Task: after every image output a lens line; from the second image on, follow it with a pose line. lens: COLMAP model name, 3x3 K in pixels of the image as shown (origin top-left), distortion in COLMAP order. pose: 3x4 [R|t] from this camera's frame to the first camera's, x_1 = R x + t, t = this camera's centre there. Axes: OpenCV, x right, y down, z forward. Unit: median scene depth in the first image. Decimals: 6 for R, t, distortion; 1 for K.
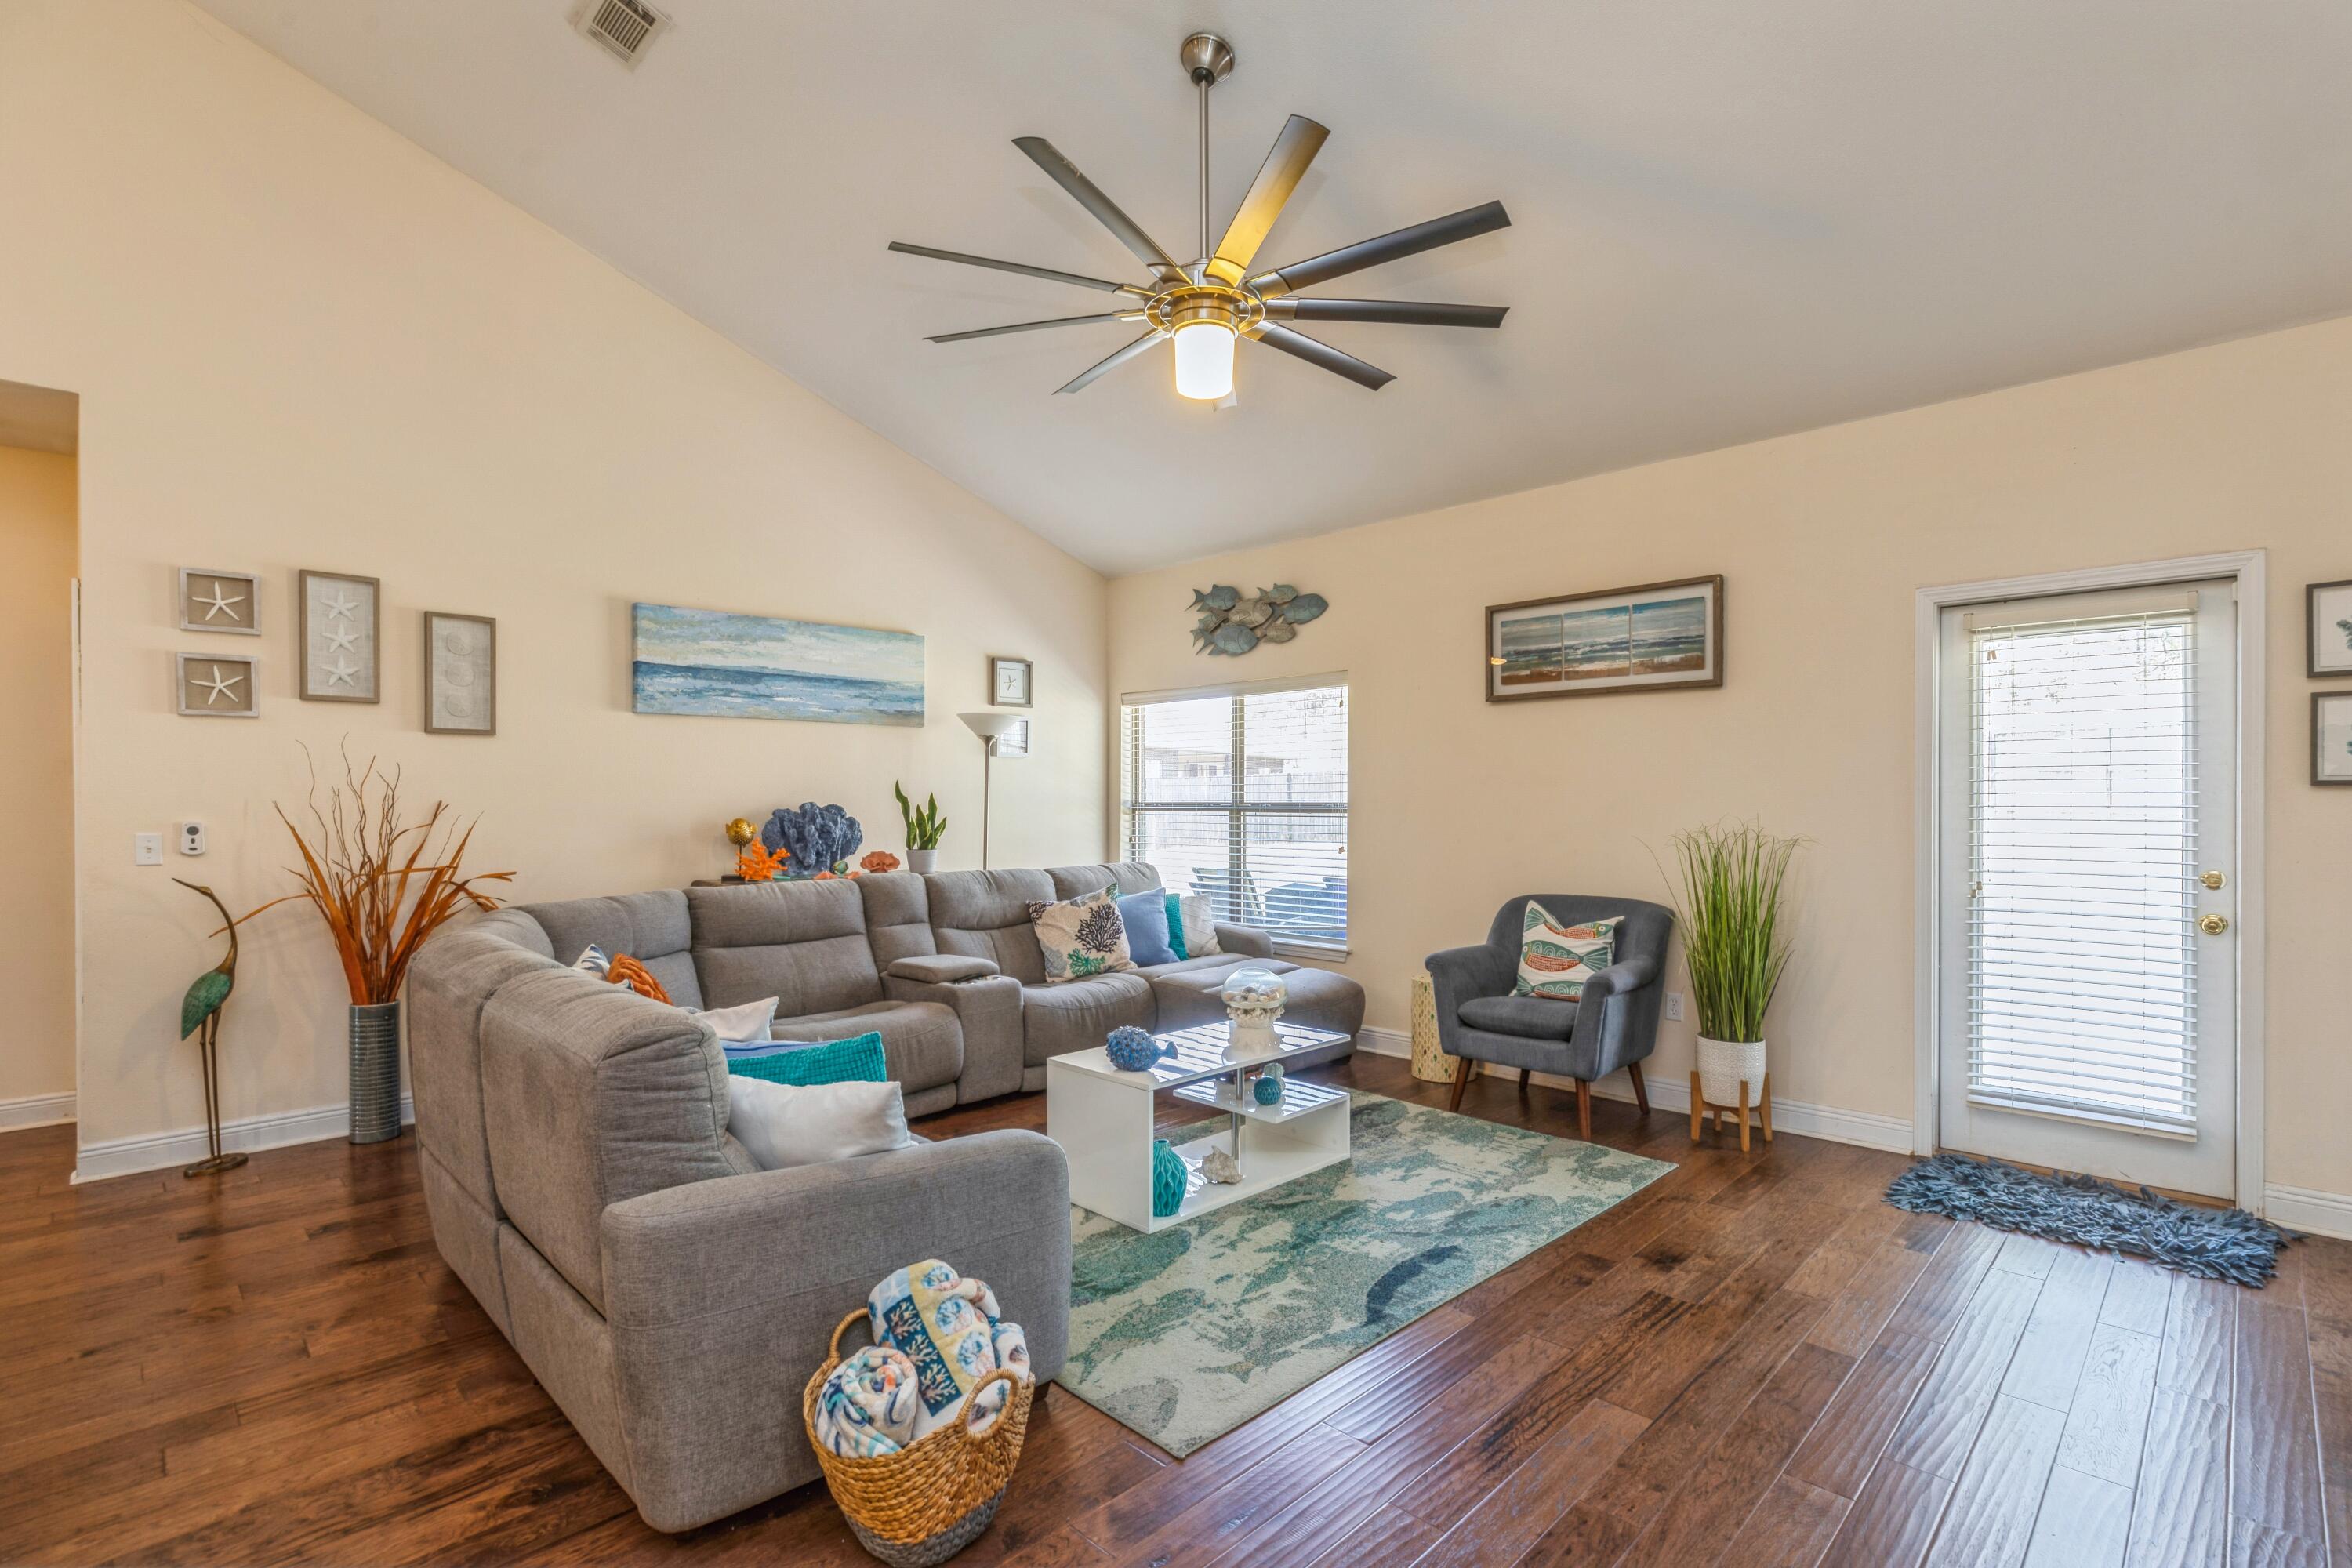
lens RADIAL K [[1098.4, 0, 1184.1], [0, 1098.4, 804.6], [0, 0, 1]] dist [0.000244, -0.000044]
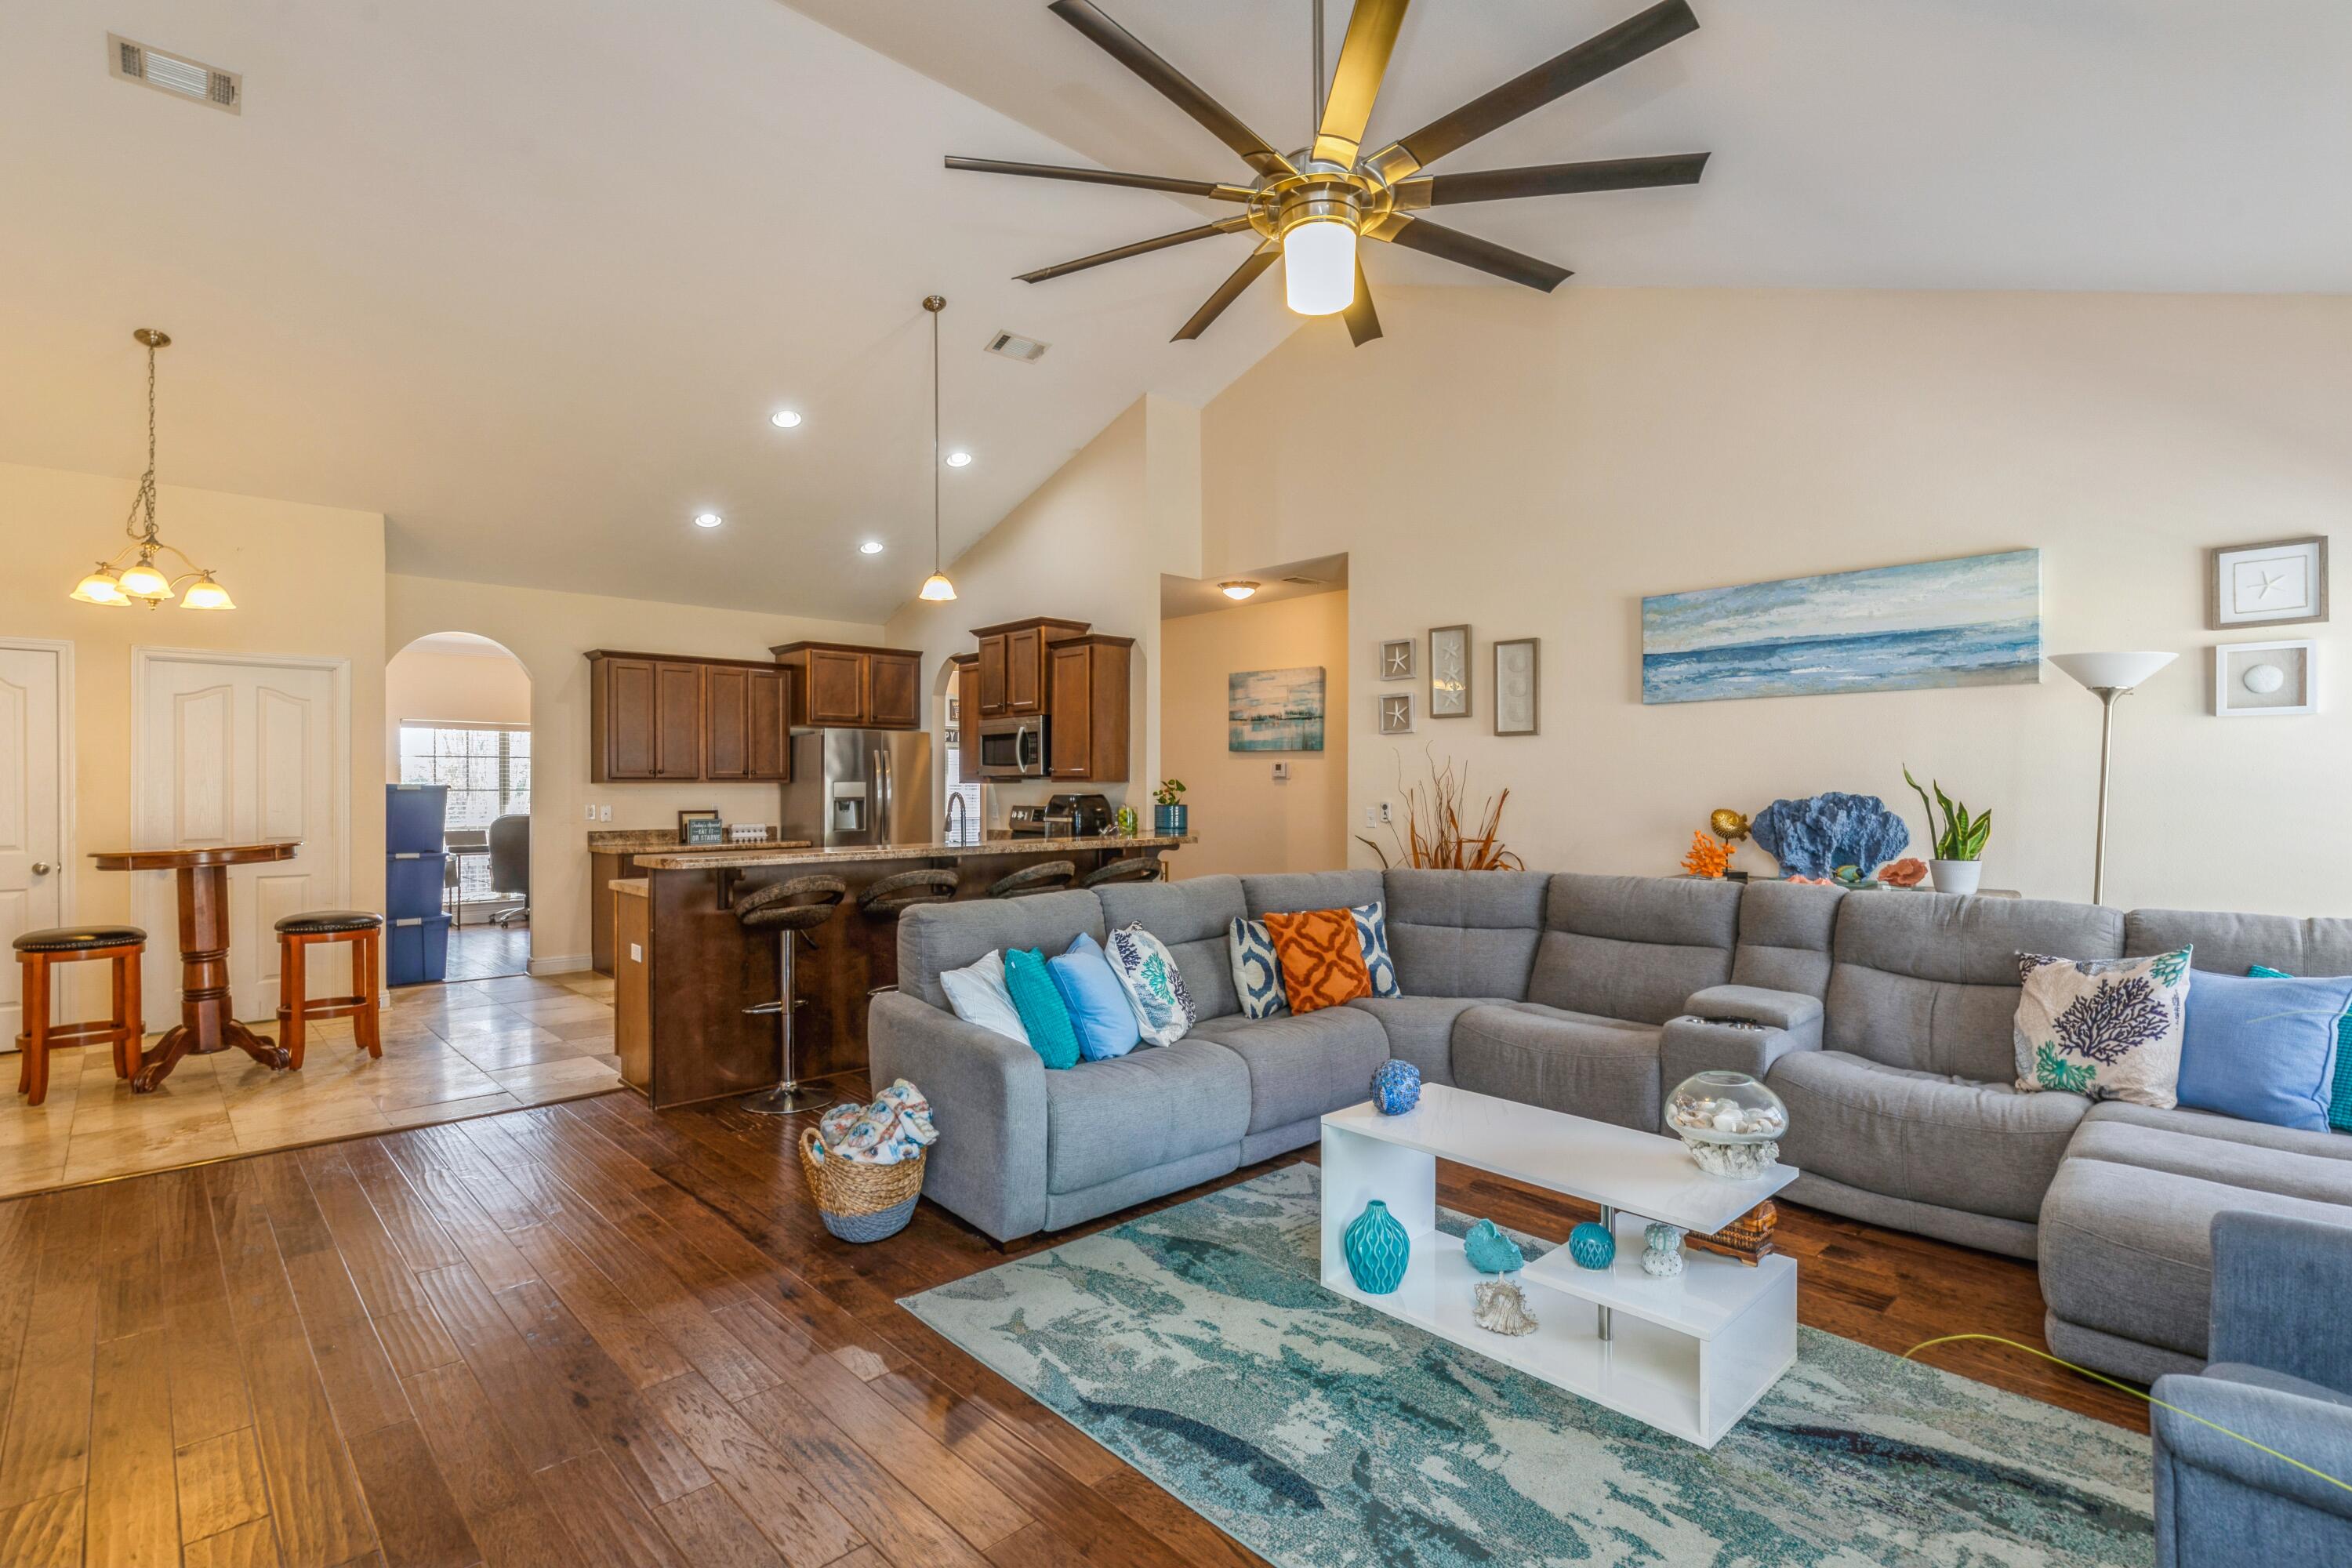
lens RADIAL K [[1110.5, 0, 1181.9], [0, 1110.5, 785.4], [0, 0, 1]] dist [-0.002963, -0.000536]
pose [[-0.026478, 0.001436, -0.999648, 0.566103], [-0.005130, 0.999986, 0.001572, -0.006587], [0.999636, 0.005170, -0.026470, 0.600712]]
